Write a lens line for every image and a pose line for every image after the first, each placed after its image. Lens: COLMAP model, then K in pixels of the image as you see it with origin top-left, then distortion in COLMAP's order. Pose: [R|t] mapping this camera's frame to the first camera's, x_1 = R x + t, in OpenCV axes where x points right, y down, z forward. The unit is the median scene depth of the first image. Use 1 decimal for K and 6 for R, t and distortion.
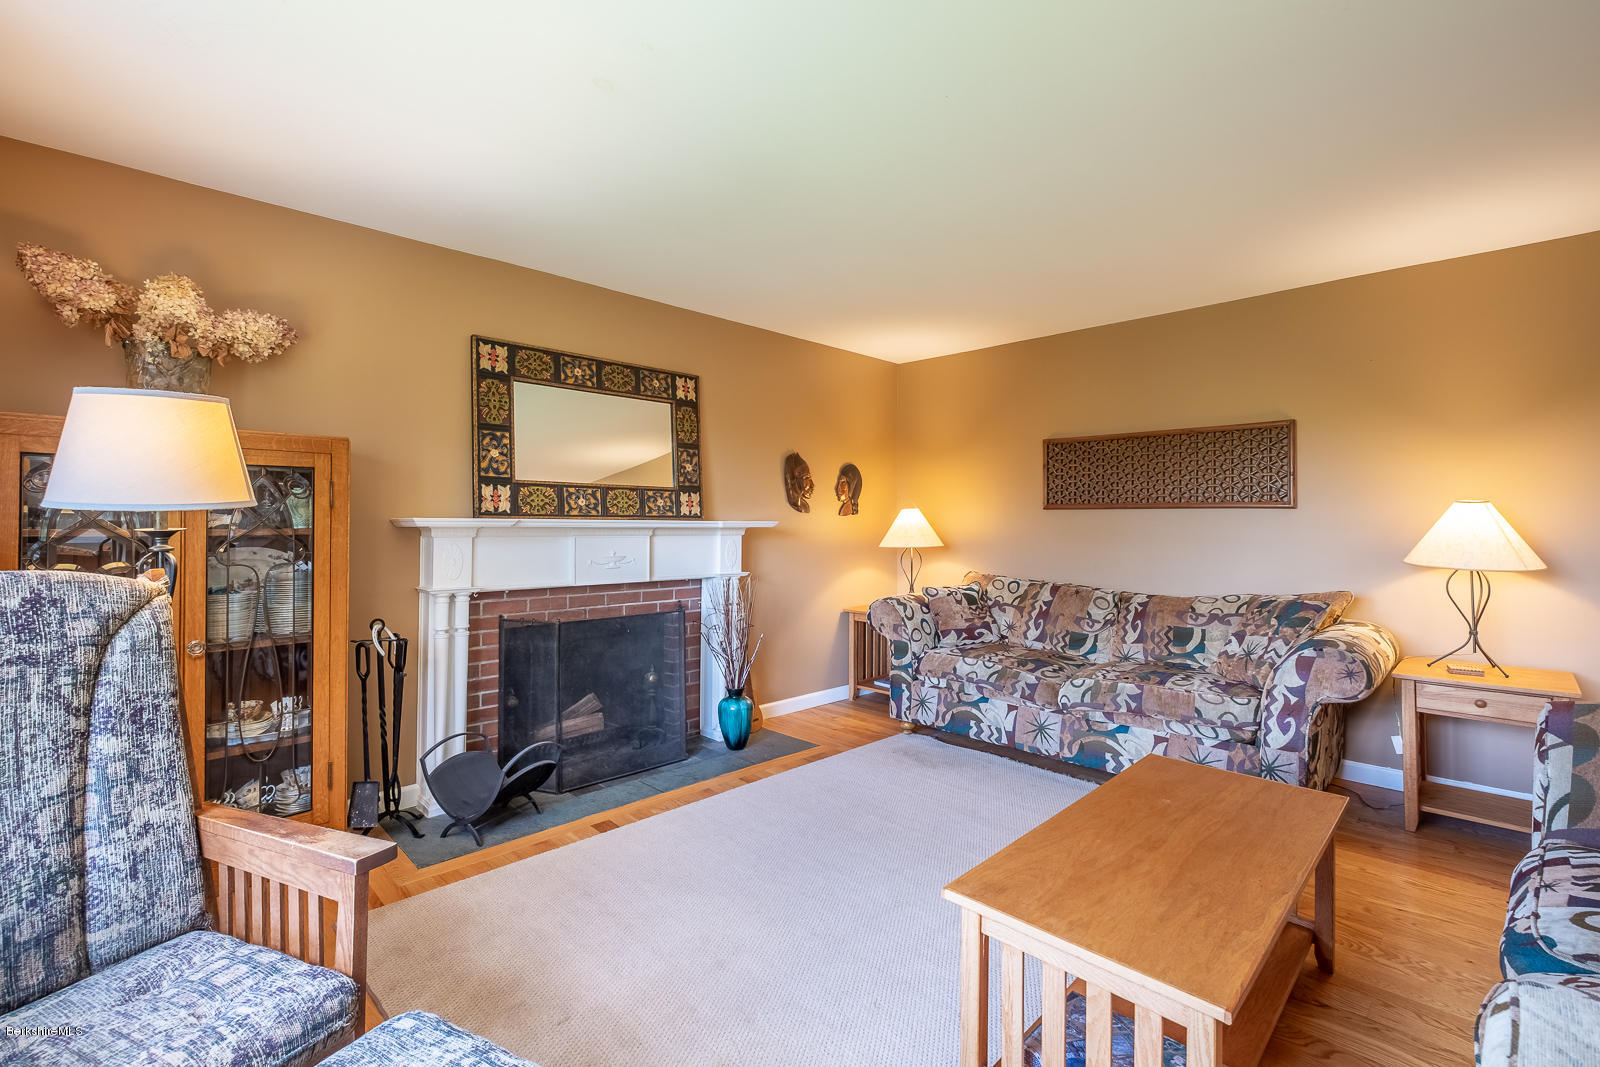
lens RADIAL K [[705.9, 0, 795.9], [0, 705.9, 507.8], [0, 0, 1]] dist [0.001956, 0.000081]
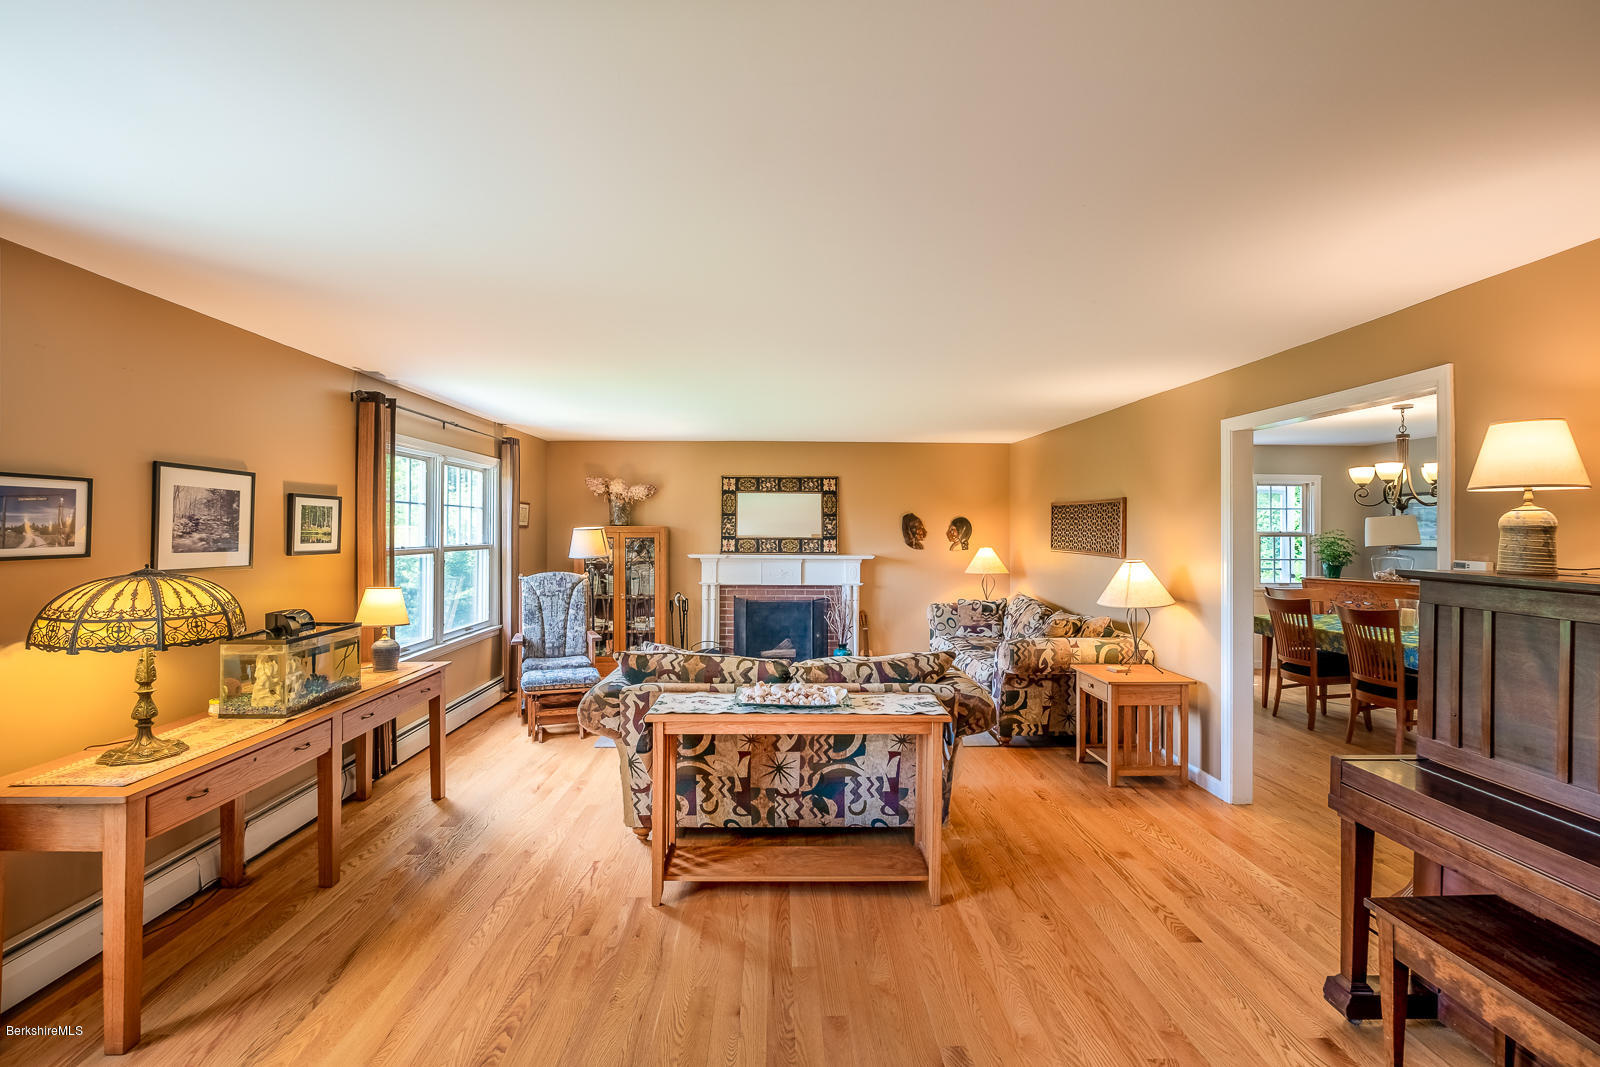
lens RADIAL K [[692.6, 0, 800.0], [0, 692.6, 533.5], [0, 0, 1]] dist [-0.000463, -0.000037]
pose [[0.740089, 0.005996, -0.672482, 1.153760], [0.012966, 0.999647, 0.023183, -0.091770], [0.672384, -0.025877, 0.739750, -0.477730]]
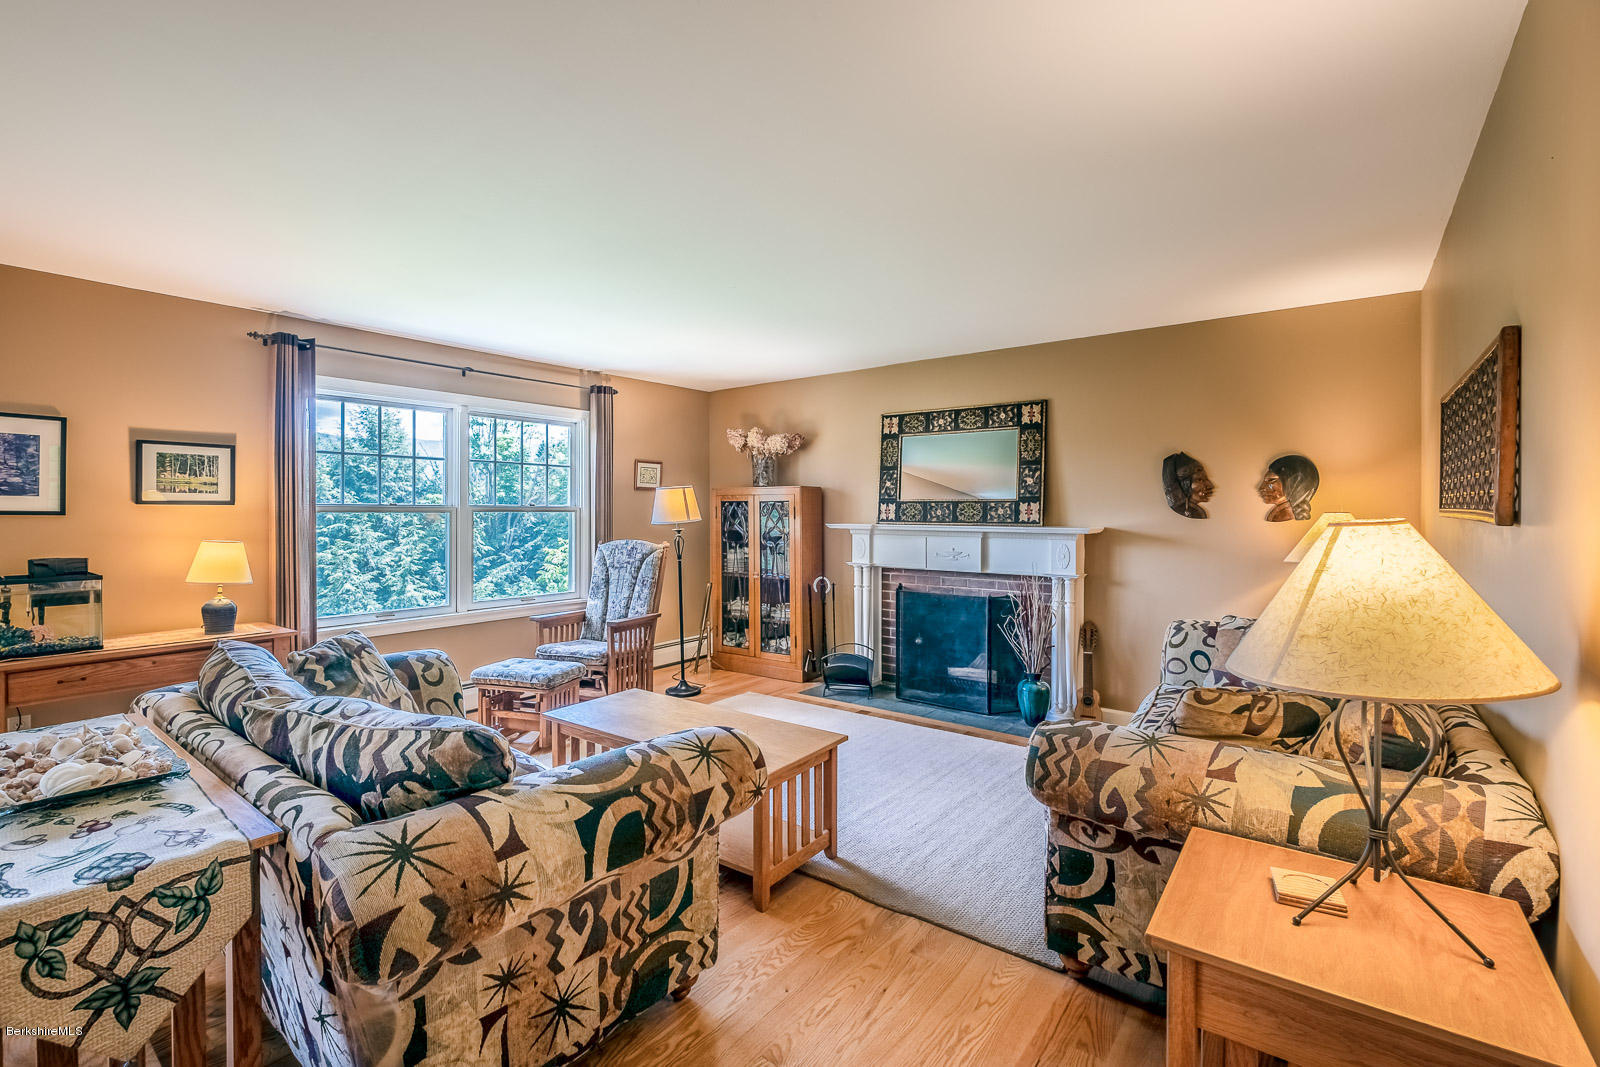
lens RADIAL K [[715.1, 0, 798.3], [0, 715.1, 514.9], [0, 0, 1]] dist [-0.002942, -0.000431]
pose [[0.152542, 0.004082, -0.988289, 1.073879], [0.023269, 0.999699, 0.007721, -0.020854], [0.988023, -0.024175, 0.152401, 0.481615]]
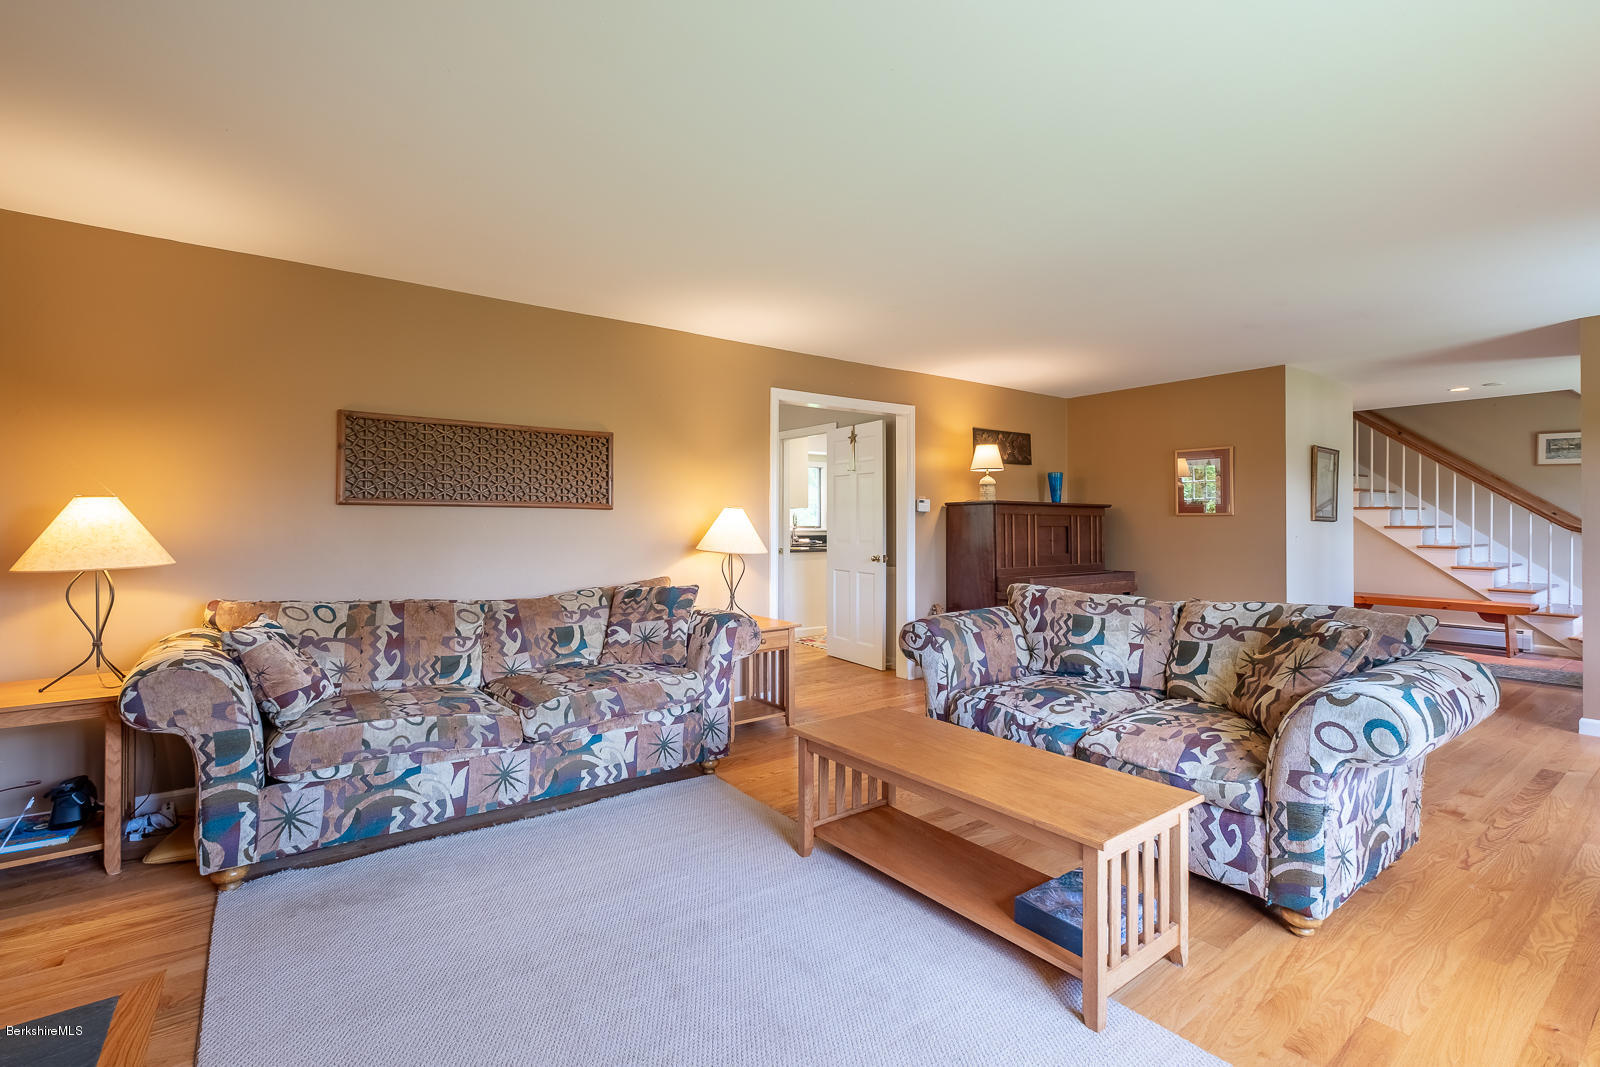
lens RADIAL K [[715.1, 0, 798.3], [0, 715.1, 514.9], [0, 0, 1]] dist [-0.002942, -0.000431]
pose [[0.141974, 0.009649, 0.989823, -0.402521], [-0.020476, 0.999767, -0.006809, 0.010835], [-0.989659, -0.019301, 0.142139, 0.528585]]
